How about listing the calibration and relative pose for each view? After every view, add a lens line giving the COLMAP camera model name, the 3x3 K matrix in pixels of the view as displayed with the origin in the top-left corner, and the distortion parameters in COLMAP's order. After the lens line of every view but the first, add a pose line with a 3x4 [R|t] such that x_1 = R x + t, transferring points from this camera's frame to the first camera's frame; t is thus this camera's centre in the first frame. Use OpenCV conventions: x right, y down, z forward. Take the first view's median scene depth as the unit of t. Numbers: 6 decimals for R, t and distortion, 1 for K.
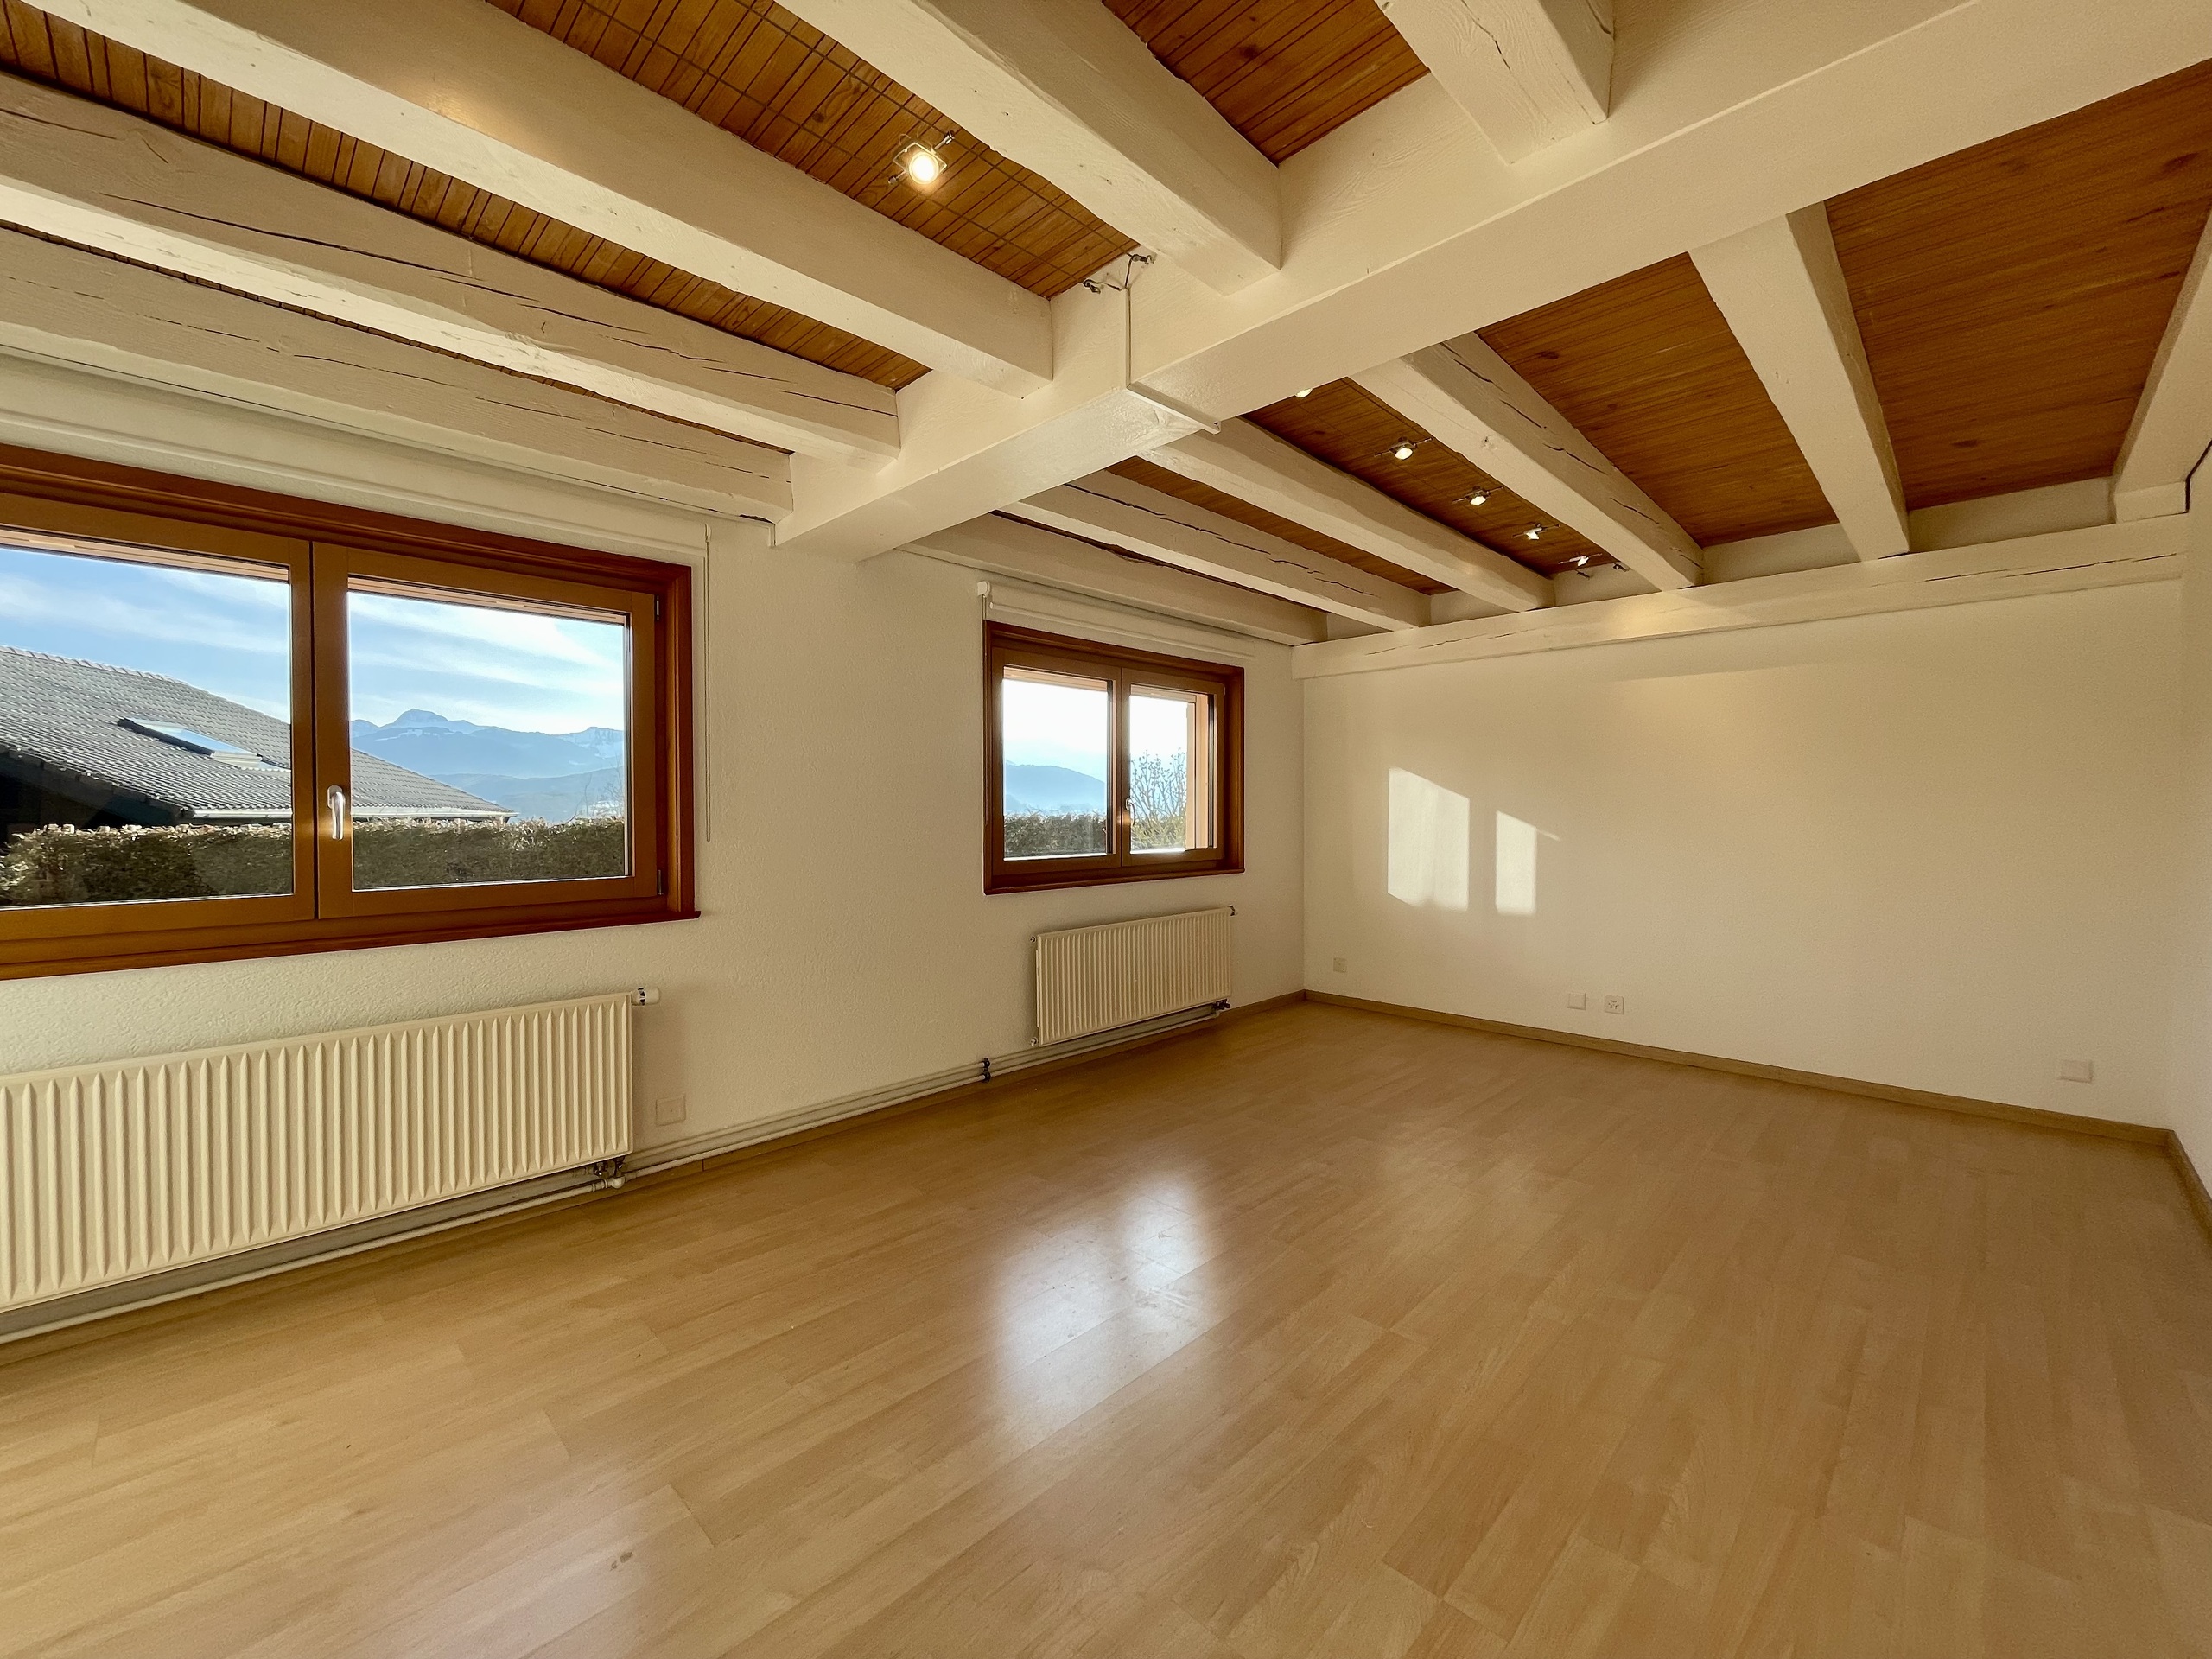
lens RADIAL K [[899.6, 0, 1107.6], [0, 899.6, 820.8], [0, 0, 1]] dist [-0.000793, -0.000017]
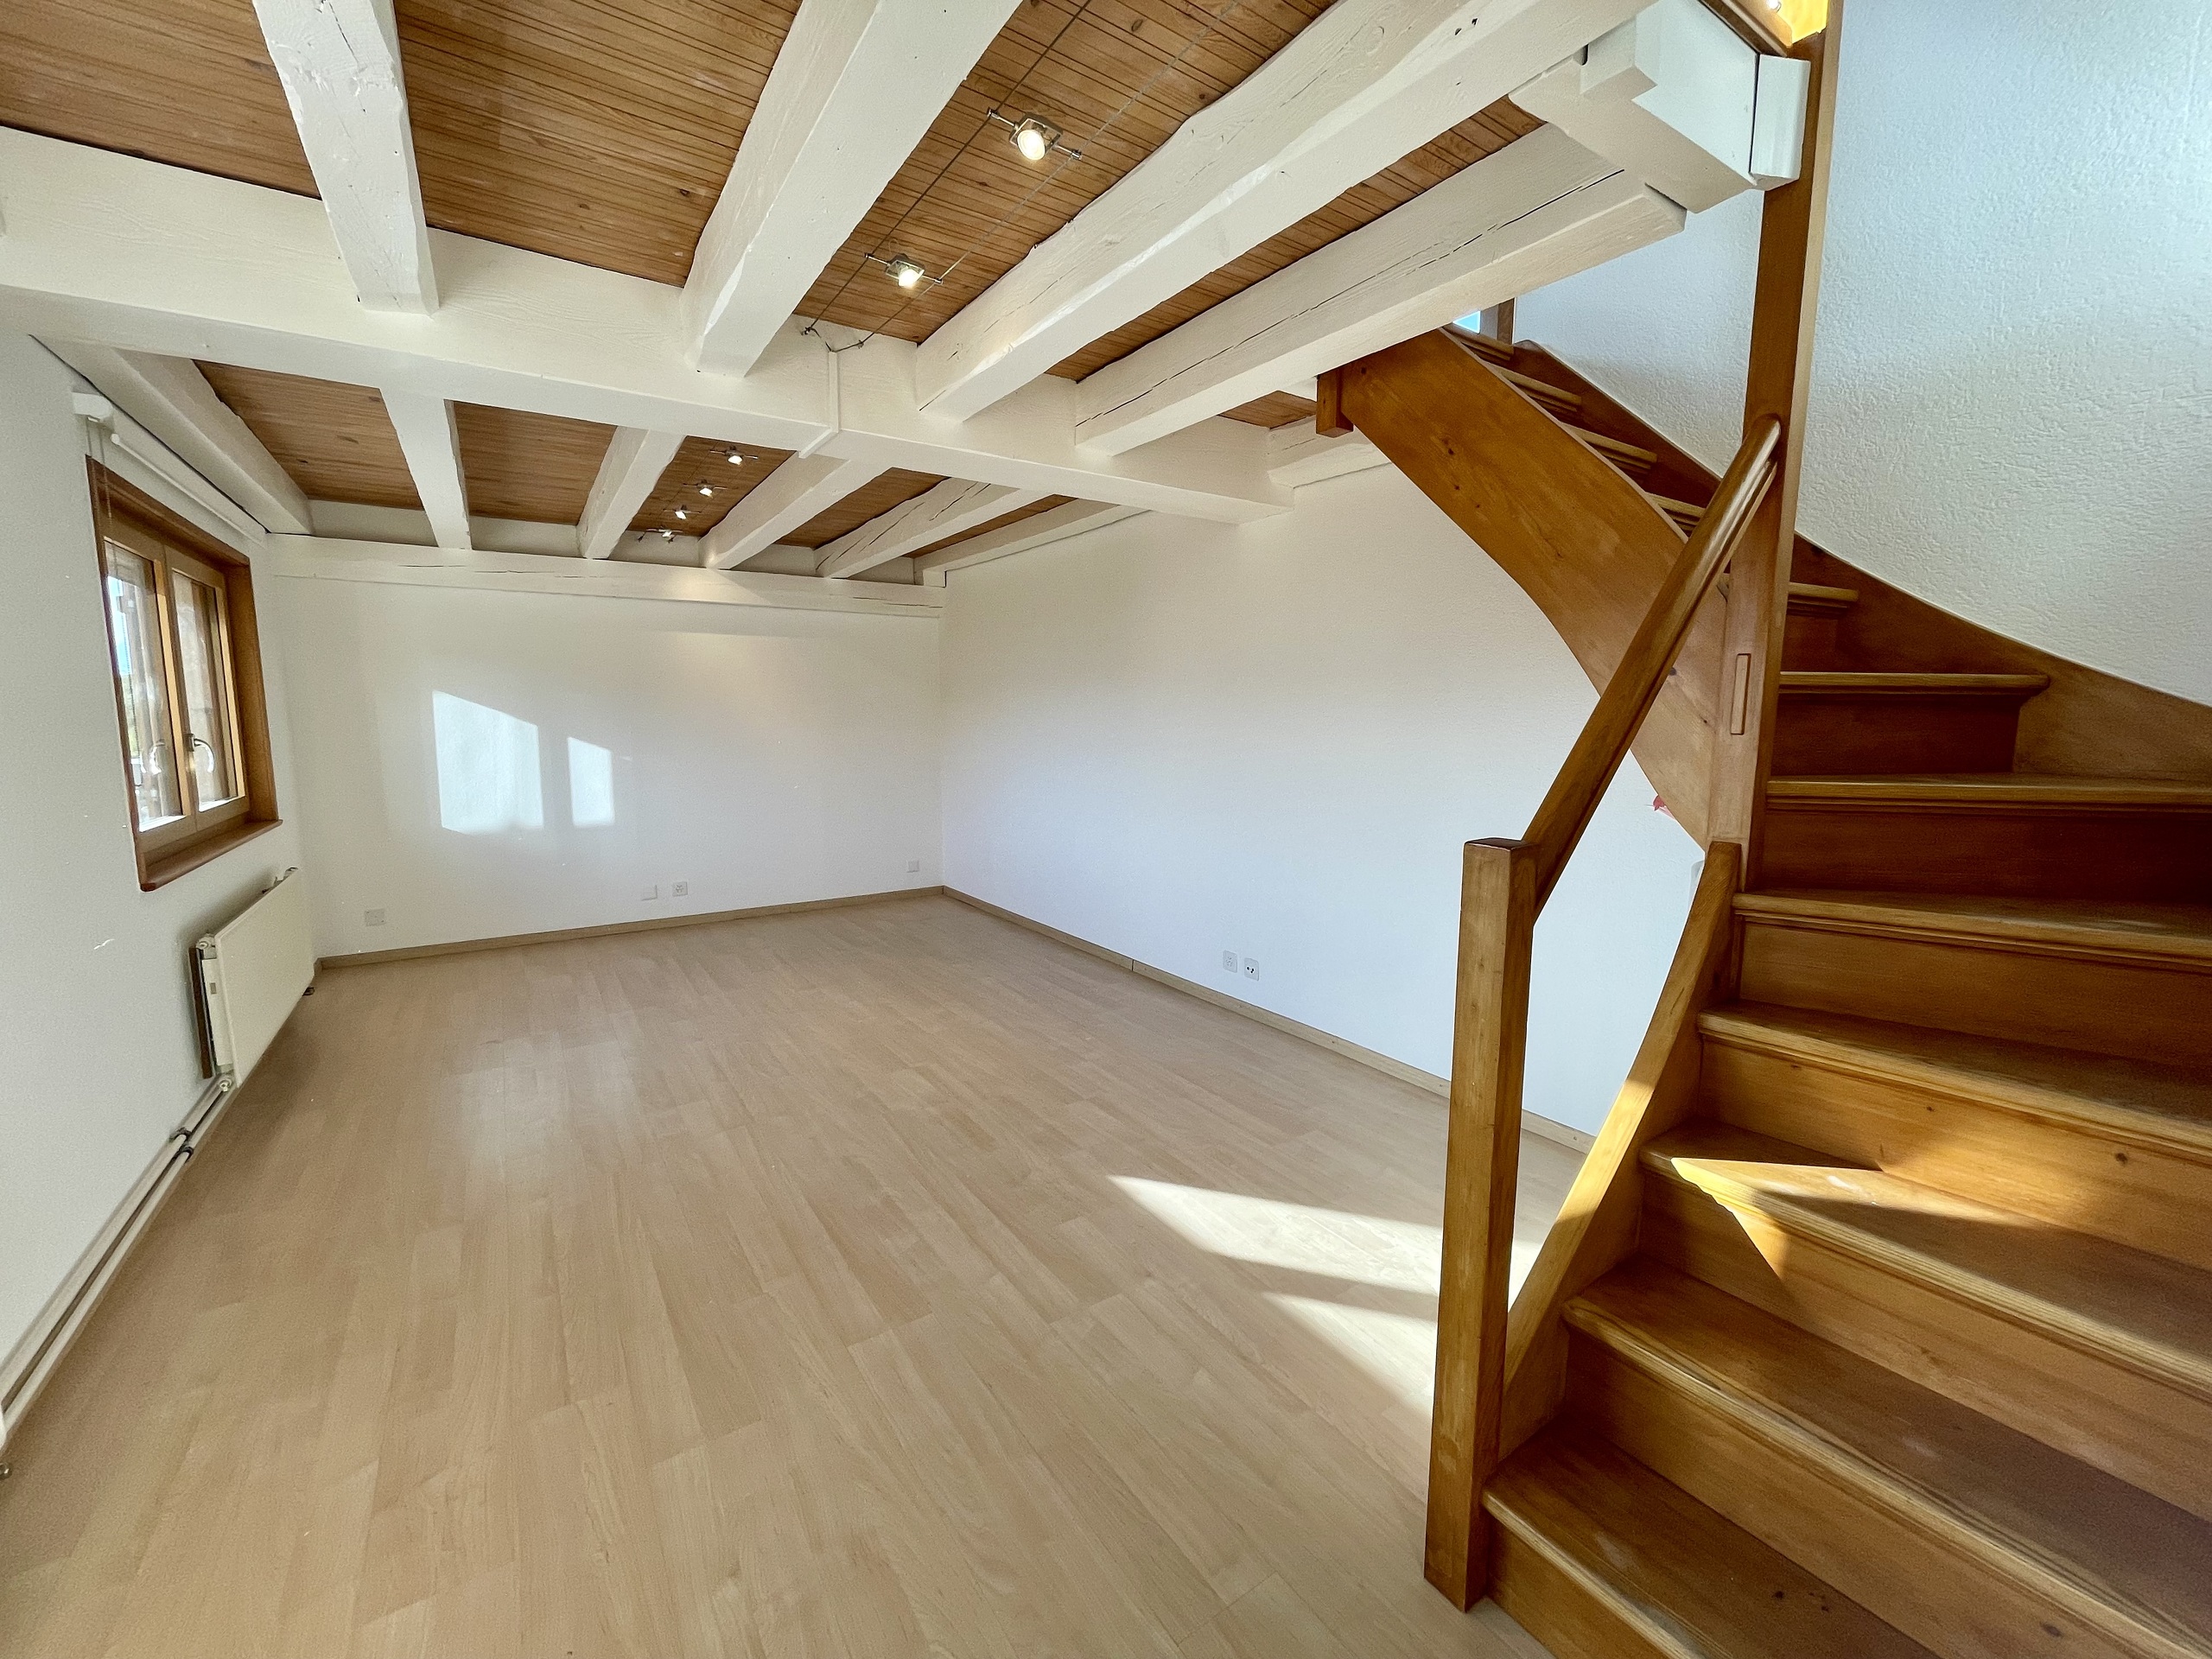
lens RADIAL K [[899.6, 0, 1107.6], [0, 899.6, 820.8], [0, 0, 1]] dist [-0.000793, -0.000017]
pose [[0.190162, -0.118106, 0.974623, -0.695752], [0.015172, 0.992972, 0.117369, -0.038902], [-0.981635, -0.007532, 0.190618, 0.206480]]
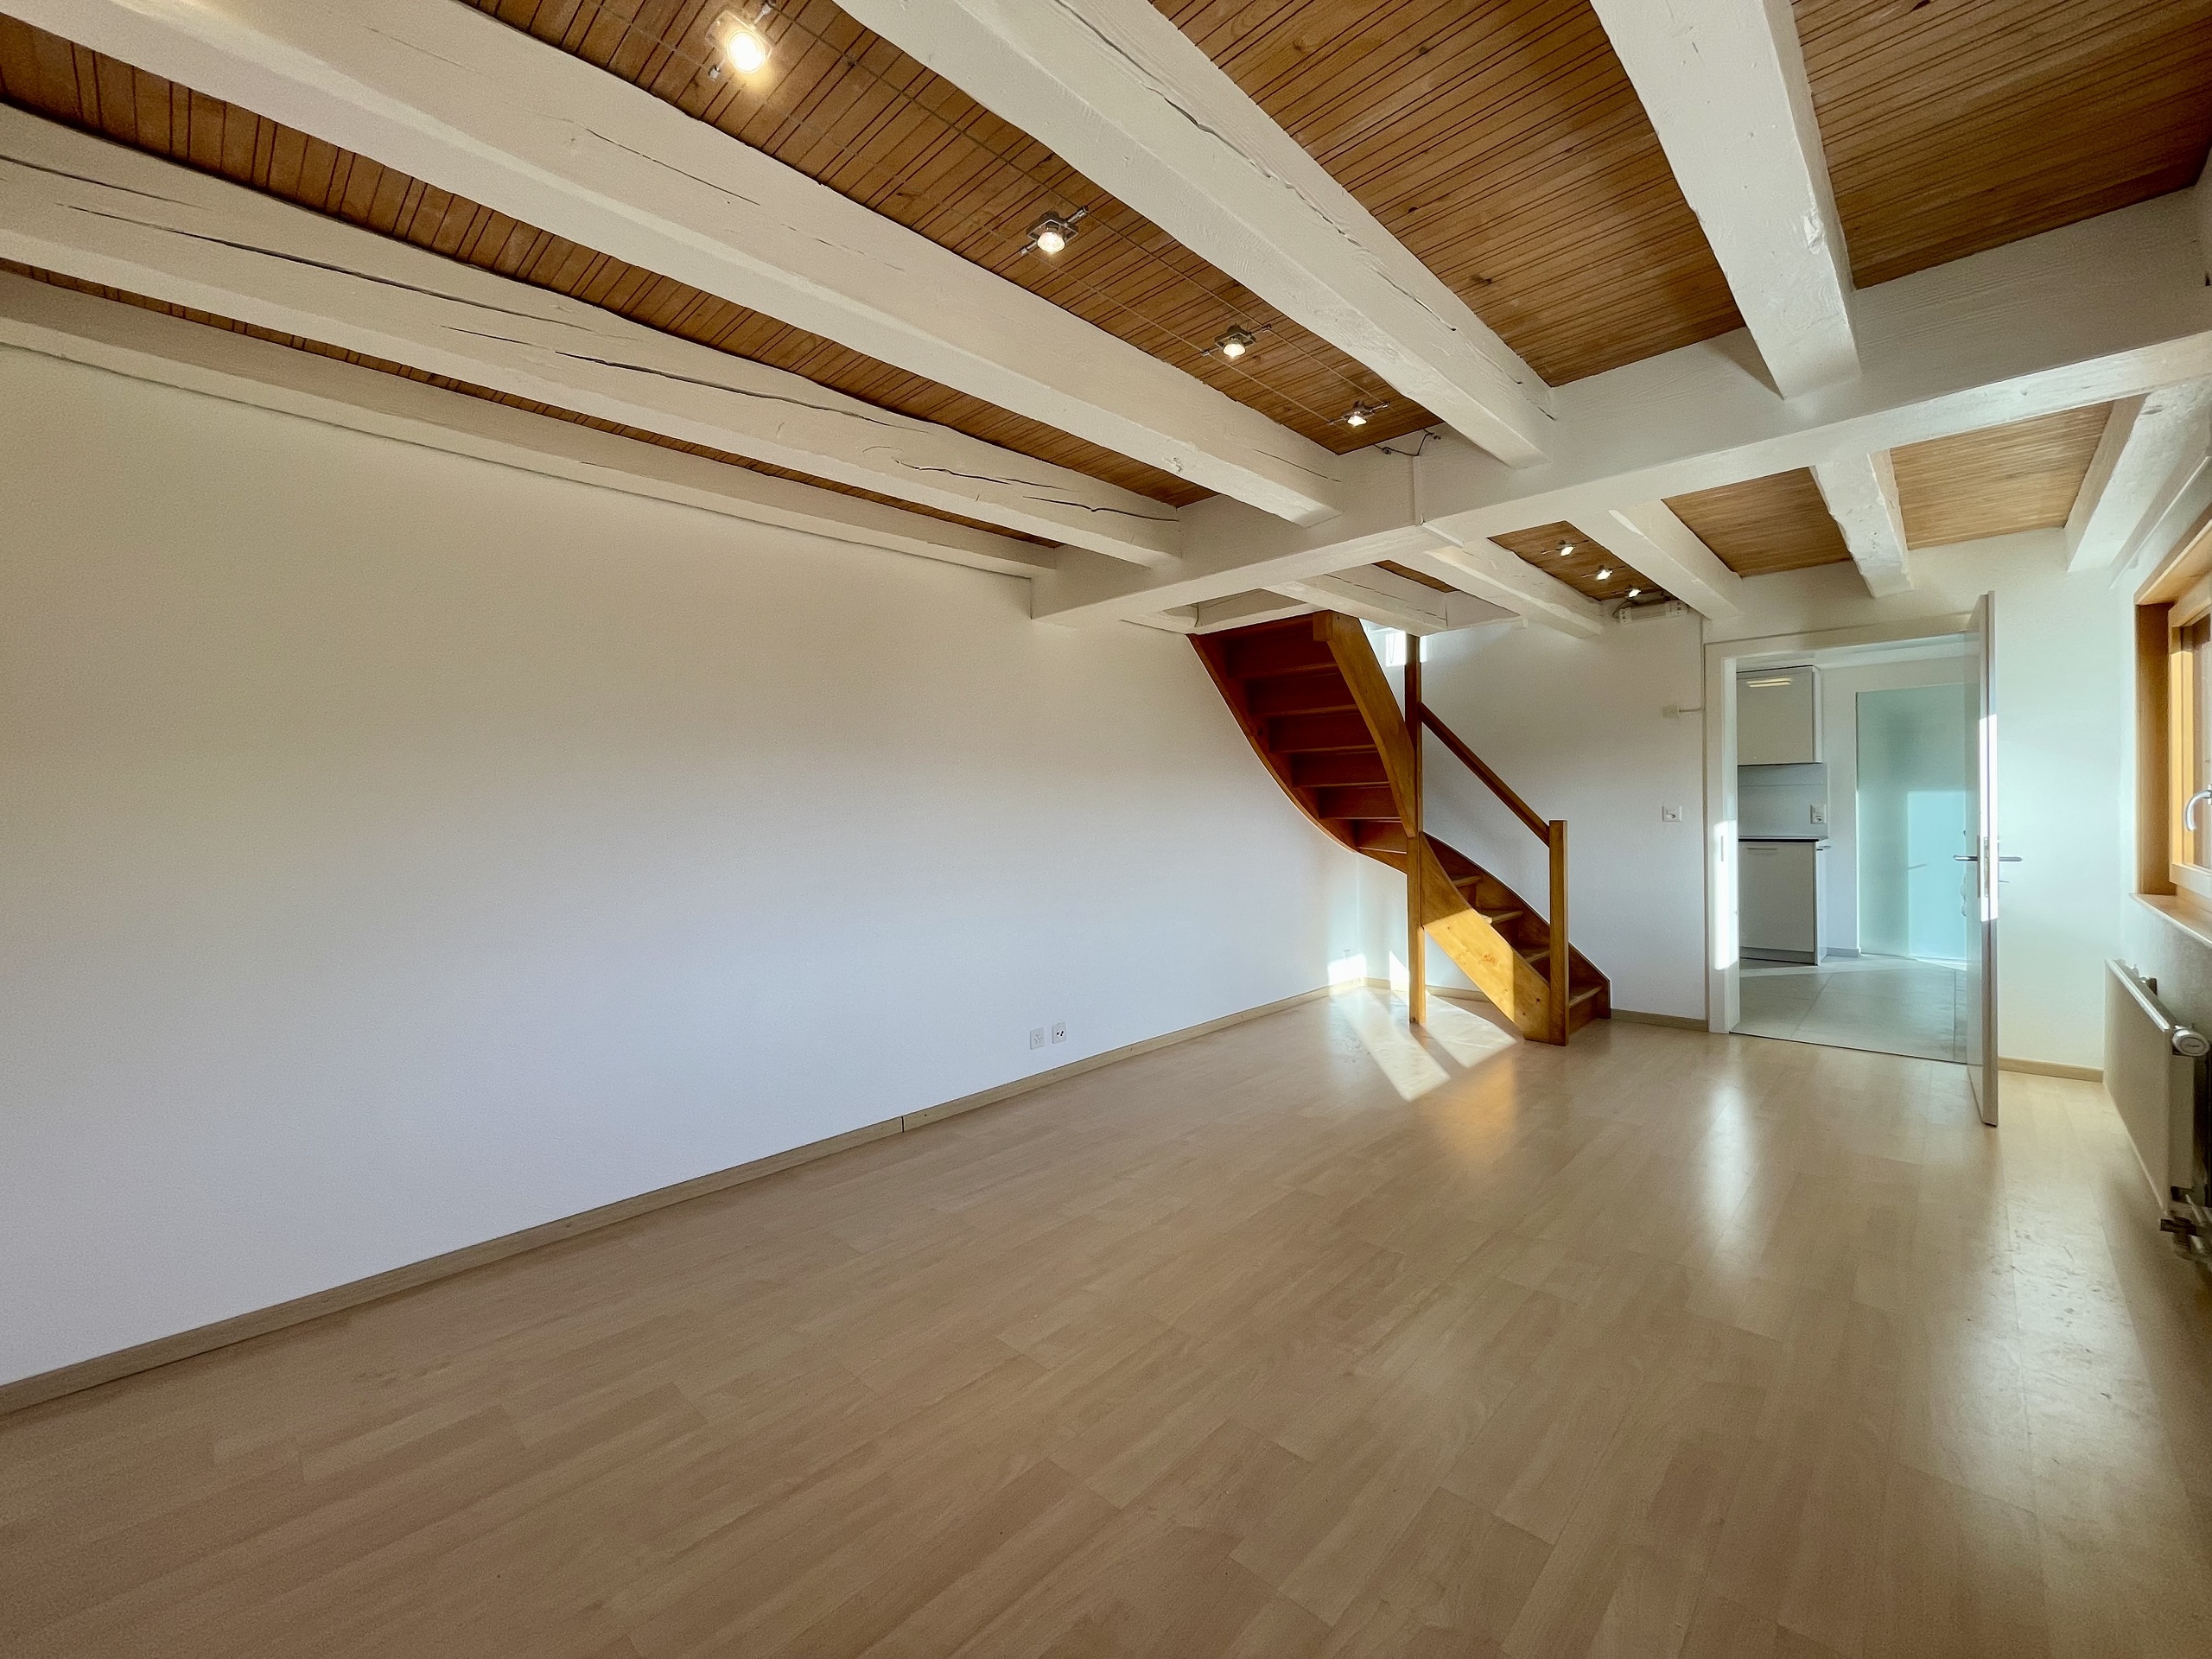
lens RADIAL K [[899.6, 0, 1107.6], [0, 899.6, 820.8], [0, 0, 1]] dist [-0.000793, -0.000017]
pose [[-0.999671, 0.019590, -0.016579, 0.373369], [0.019009, 0.999222, 0.034542, -0.040933], [0.017243, 0.034215, -0.999266, 1.437855]]
